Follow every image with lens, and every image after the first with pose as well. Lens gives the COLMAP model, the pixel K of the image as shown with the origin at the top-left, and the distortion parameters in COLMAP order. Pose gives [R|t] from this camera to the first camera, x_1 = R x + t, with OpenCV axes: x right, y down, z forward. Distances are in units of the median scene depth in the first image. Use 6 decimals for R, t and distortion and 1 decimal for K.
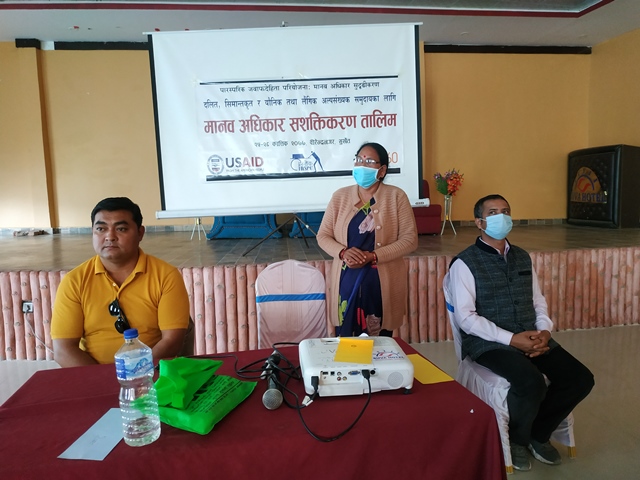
lens RADIAL K [[479.8, 0, 319.1], [0, 479.8, 241.0], [0, 0, 1]] dist [0.033107, -0.023599]
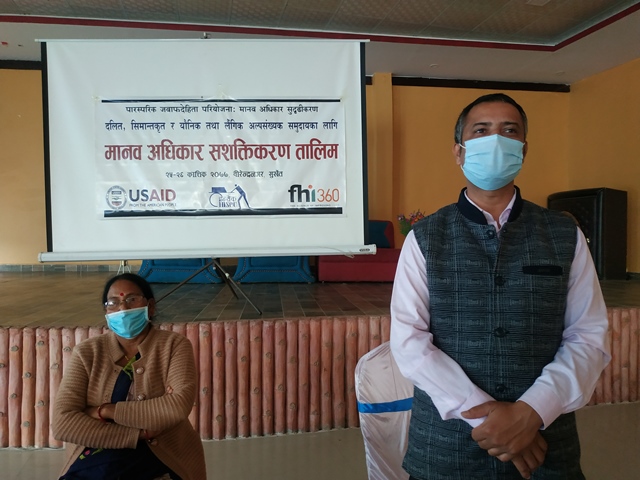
lens RADIAL K [[479.8, 0, 319.7], [0, 479.8, 235.6], [0, 0, 1]] dist [0.033107, -0.023599]
pose [[0.999486, 0.025805, 0.019018, 0.117611], [-0.024119, 0.996168, -0.084066, -0.032910], [-0.021114, 0.083564, 0.996279, 0.176585]]
